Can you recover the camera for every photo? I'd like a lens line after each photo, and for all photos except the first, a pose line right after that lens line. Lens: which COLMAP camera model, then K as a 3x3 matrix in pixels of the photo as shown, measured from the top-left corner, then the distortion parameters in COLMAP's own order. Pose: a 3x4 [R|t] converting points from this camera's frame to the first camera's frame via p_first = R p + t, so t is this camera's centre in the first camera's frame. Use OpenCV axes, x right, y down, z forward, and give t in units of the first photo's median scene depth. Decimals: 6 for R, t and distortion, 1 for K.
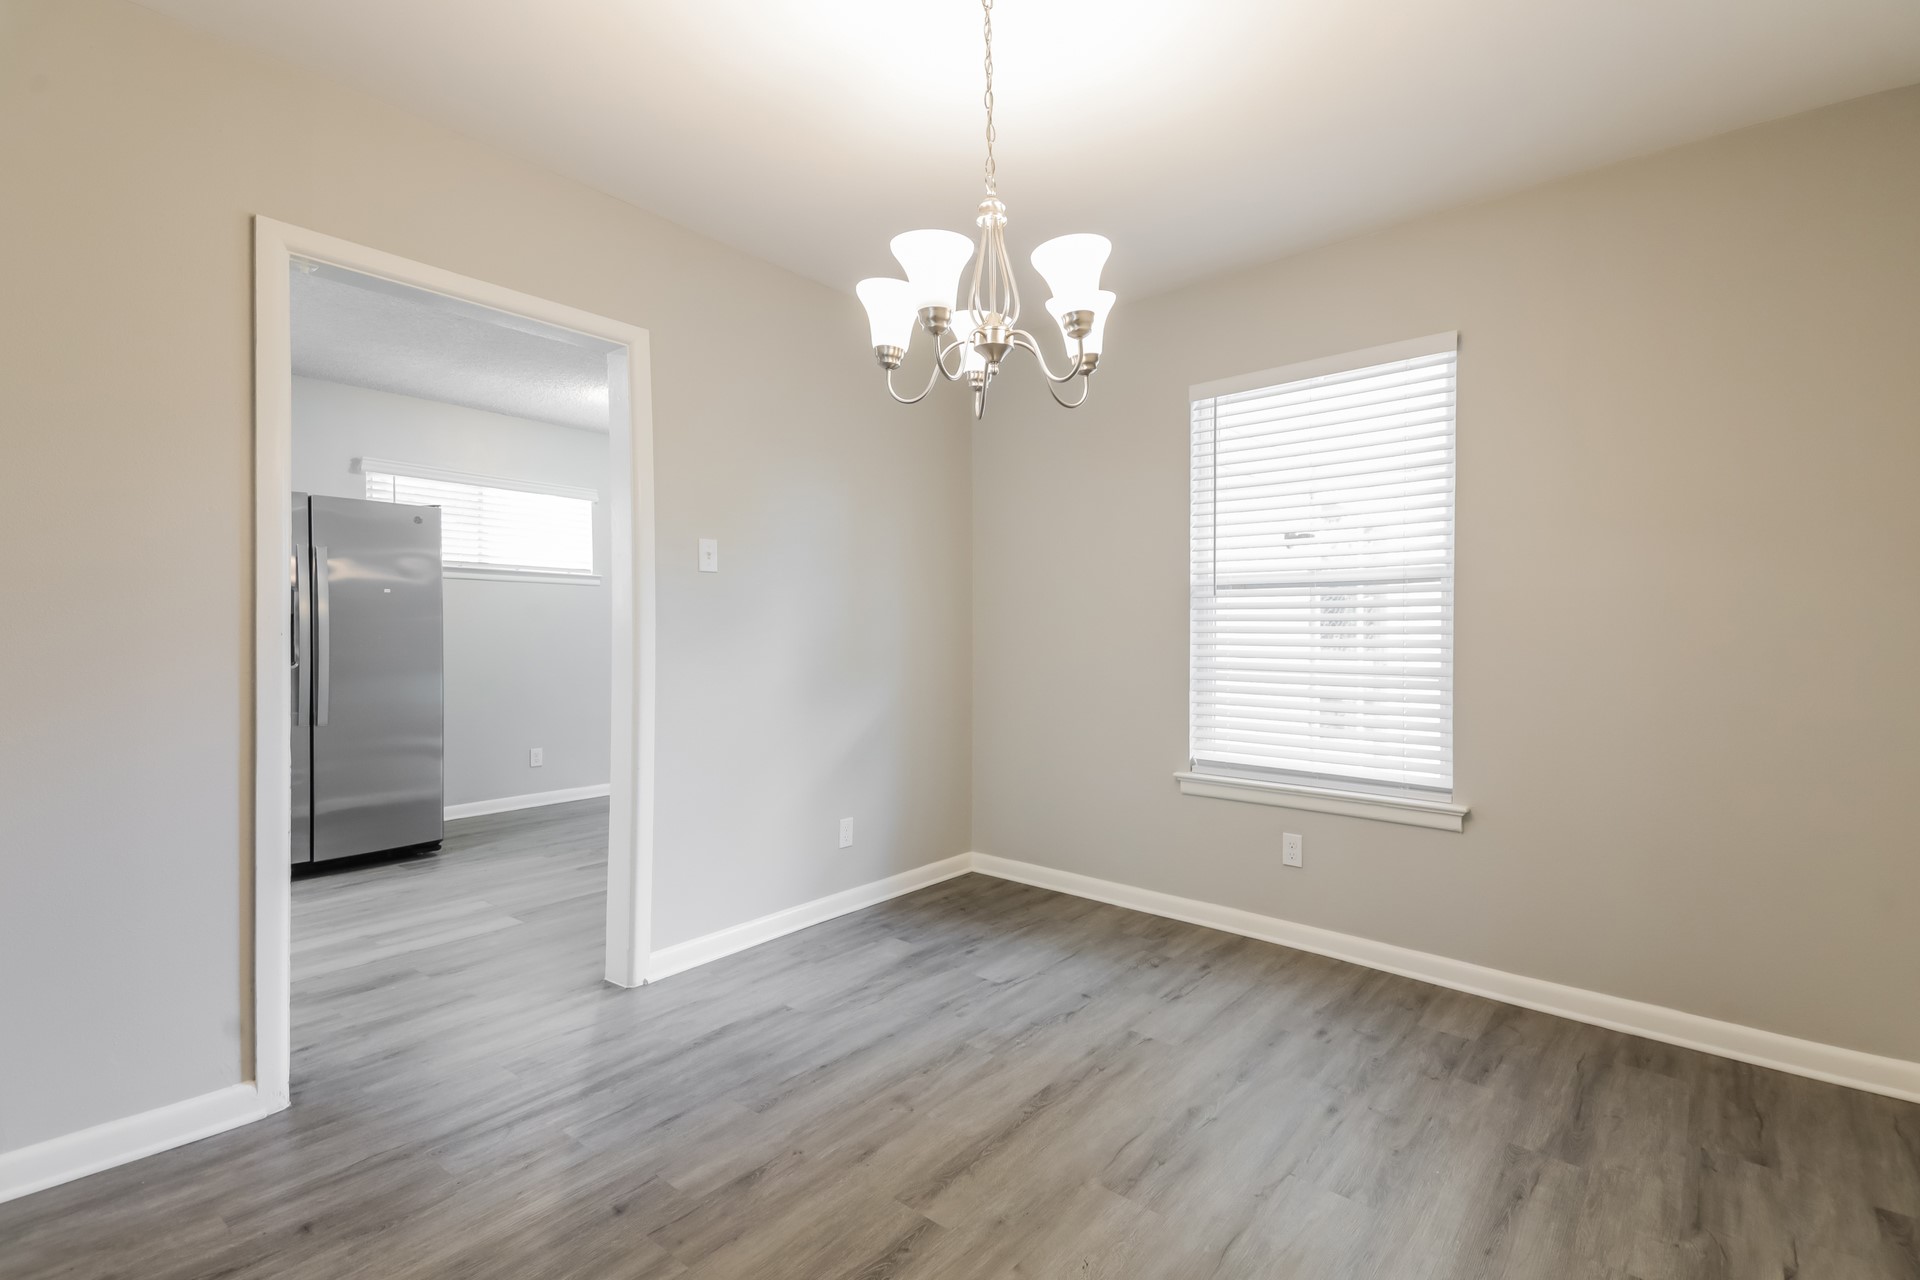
lens RADIAL K [[845.3, 0, 963.6], [0, 845.3, 638.1], [0, 0, 1]] dist [0.095814, -0.047913]
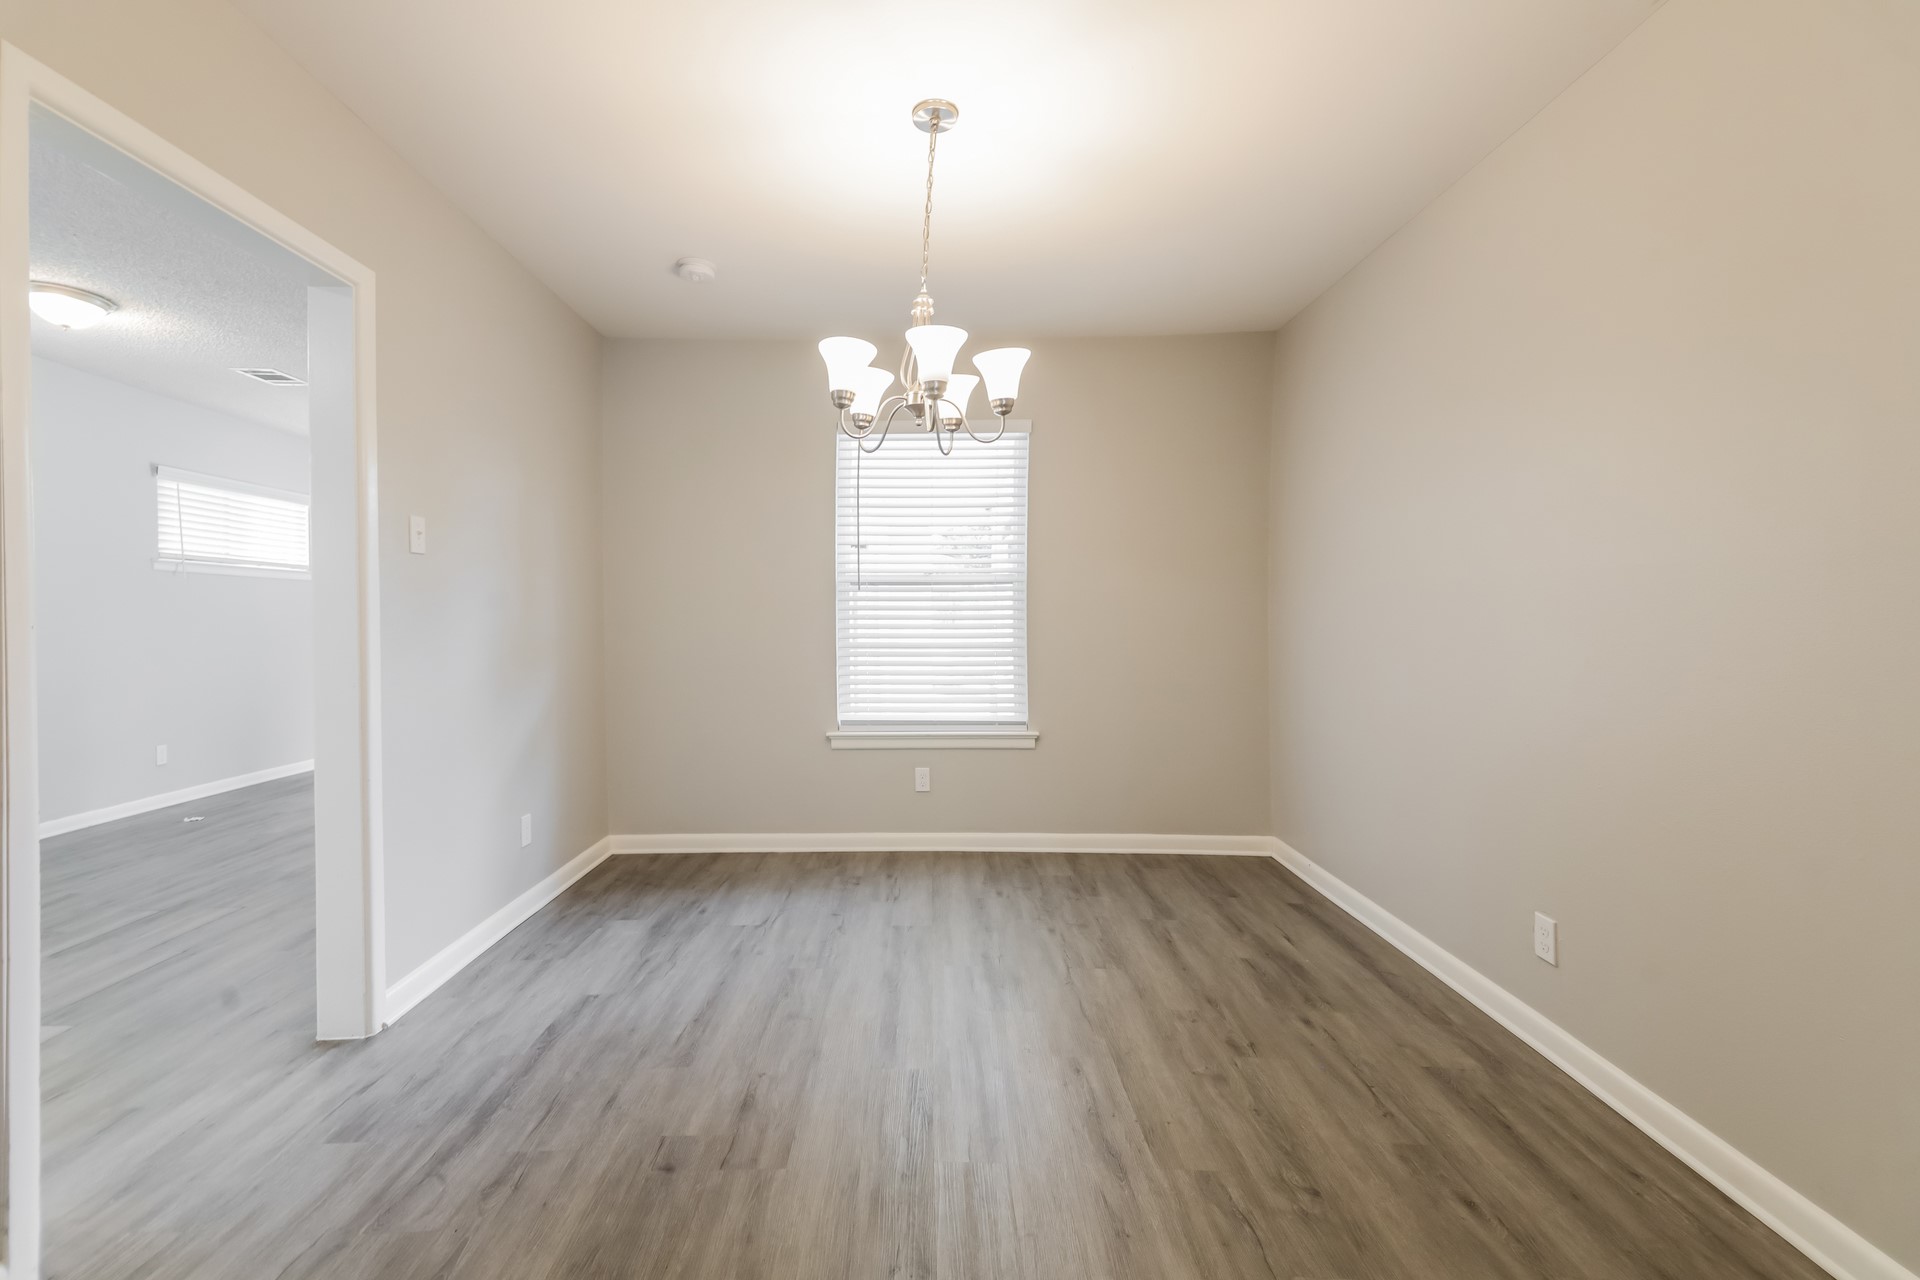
lens RADIAL K [[805.1, 0, 900.3], [0, 805.1, 621.5], [0, 0, 1]] dist [0.114510, -0.039684]
pose [[0.794946, -0.006863, 0.606641, -0.467724], [0.007892, 0.999968, 0.000972, -0.004443], [-0.606629, 0.004015, 0.794975, 0.009510]]
